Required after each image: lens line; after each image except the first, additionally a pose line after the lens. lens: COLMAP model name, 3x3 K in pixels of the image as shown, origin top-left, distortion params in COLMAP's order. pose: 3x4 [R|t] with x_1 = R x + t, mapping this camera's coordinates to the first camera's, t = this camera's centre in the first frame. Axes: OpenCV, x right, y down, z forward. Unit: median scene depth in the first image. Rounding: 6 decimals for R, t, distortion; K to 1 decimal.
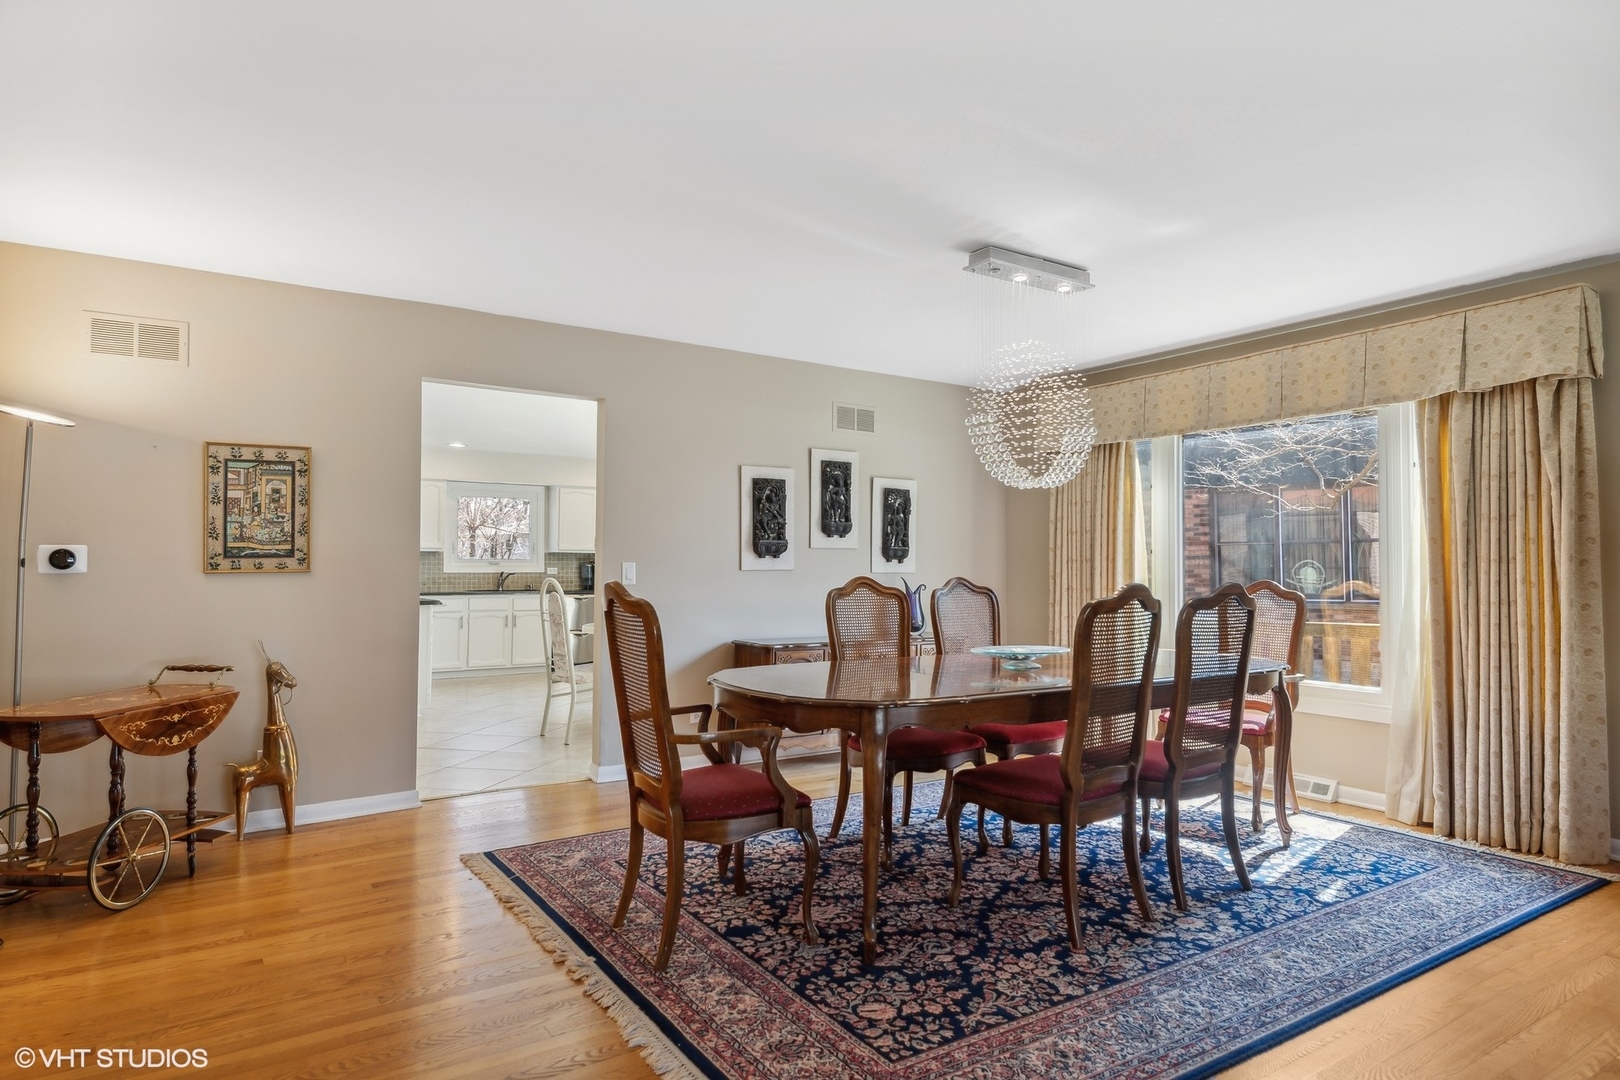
lens RADIAL K [[930.0, 0, 809.5], [0, 930.0, 532.5], [0, 0, 1]] dist [0.005430, 0.001108]
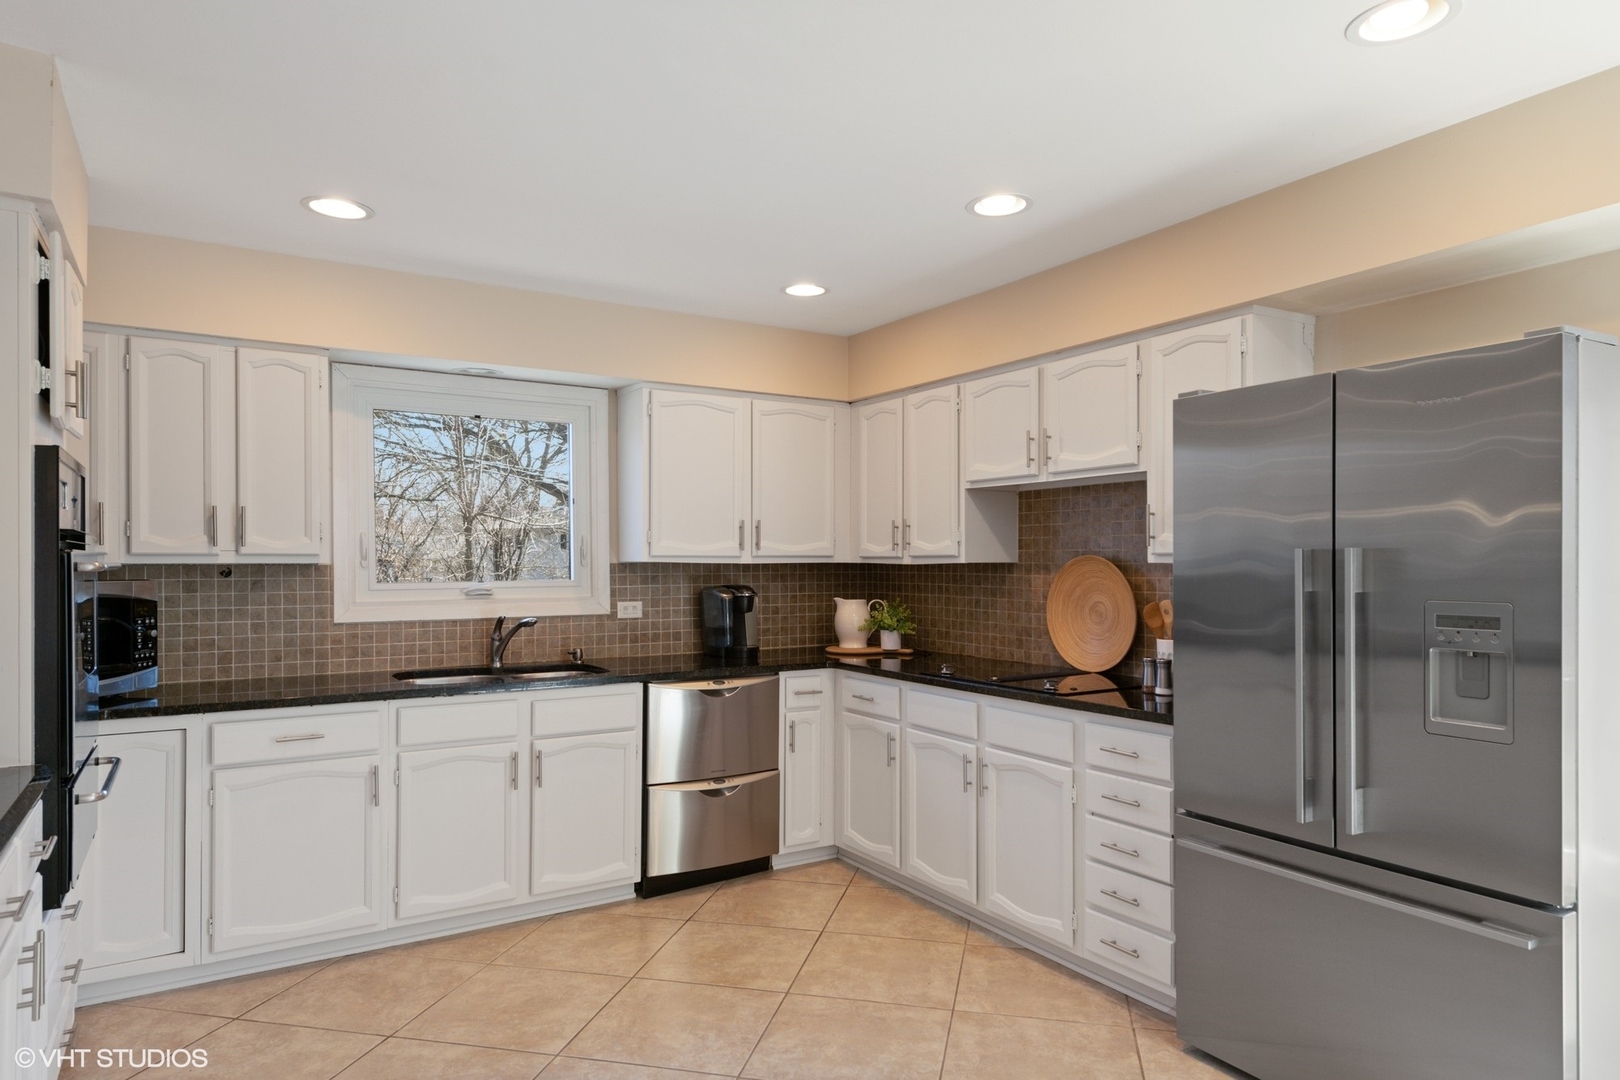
lens RADIAL K [[1052.3, 0, 807.2], [0, 1052.3, 556.1], [0, 0, 1]] dist [0.018413, 0.000303]
pose [[0.998967, -0.004515, -0.045217, -0.179331], [0.005841, 0.999556, 0.029227, 0.006018], [0.045065, -0.029460, 0.998550, 0.555799]]
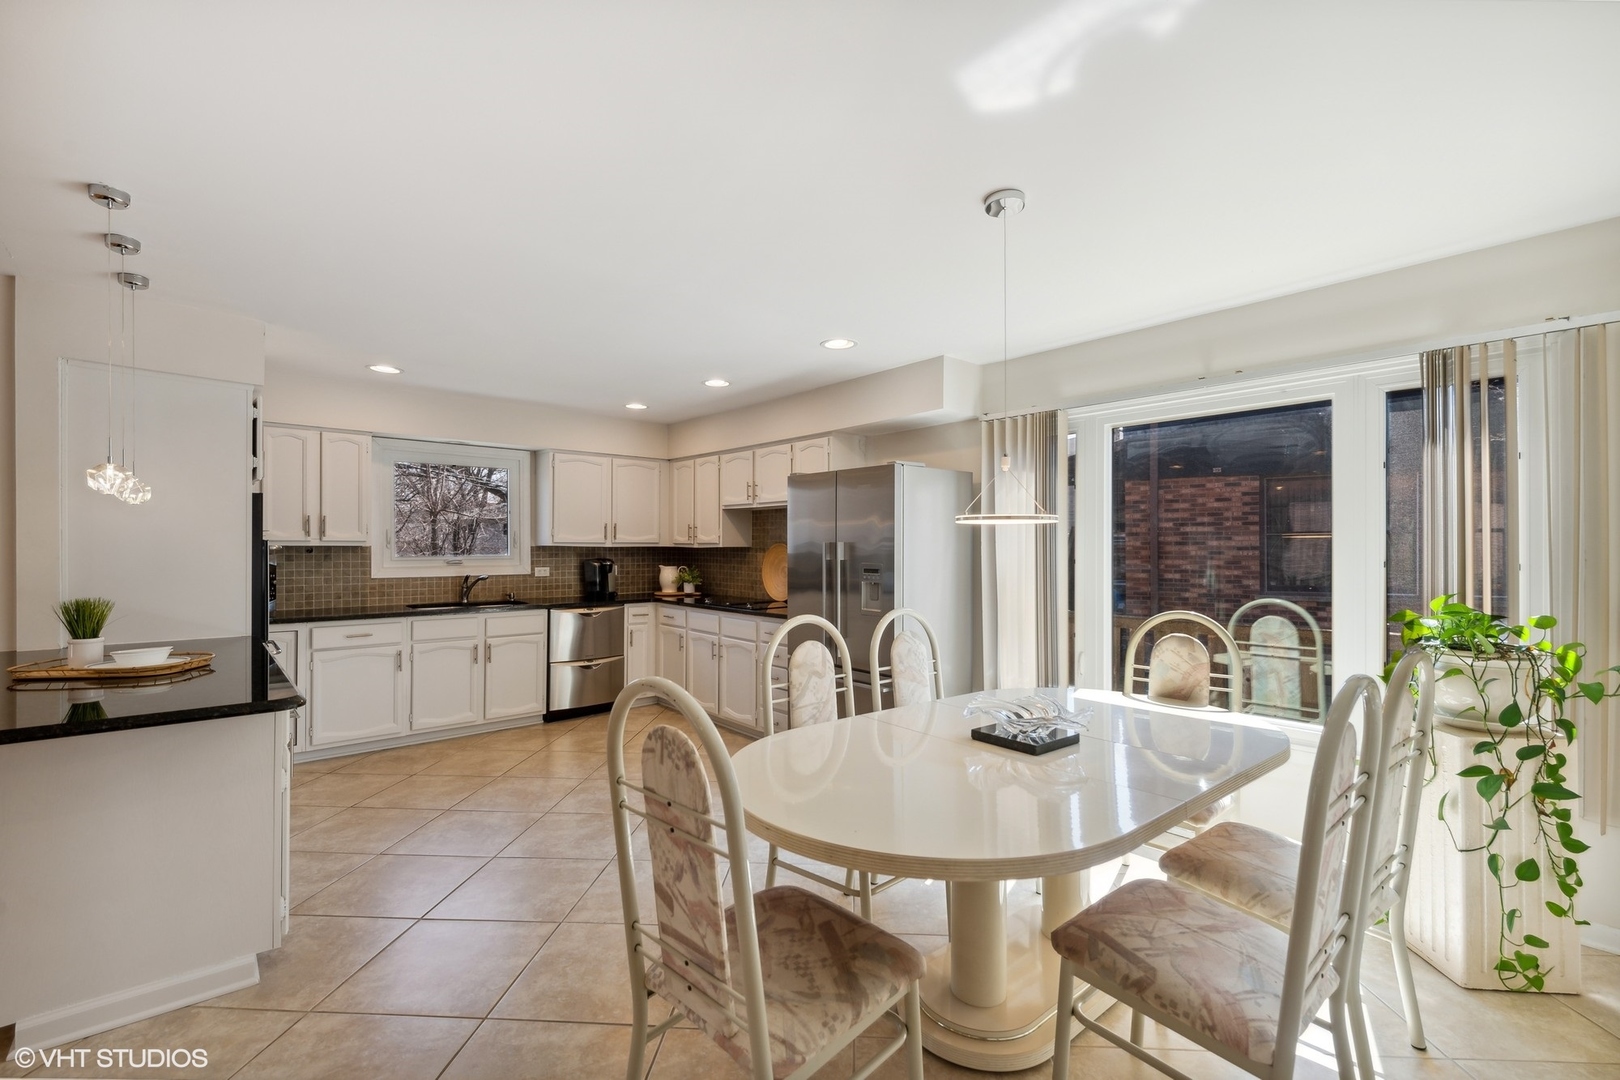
lens RADIAL K [[727.9, 0, 820.2], [0, 727.9, 542.2], [0, 0, 1]] dist [0.005009, 0.000207]
pose [[0.990846, 0.001026, 0.134993, -0.138933], [-0.005307, 0.999494, 0.031357, -0.000035], [-0.134892, -0.031786, 0.990350, 0.415207]]
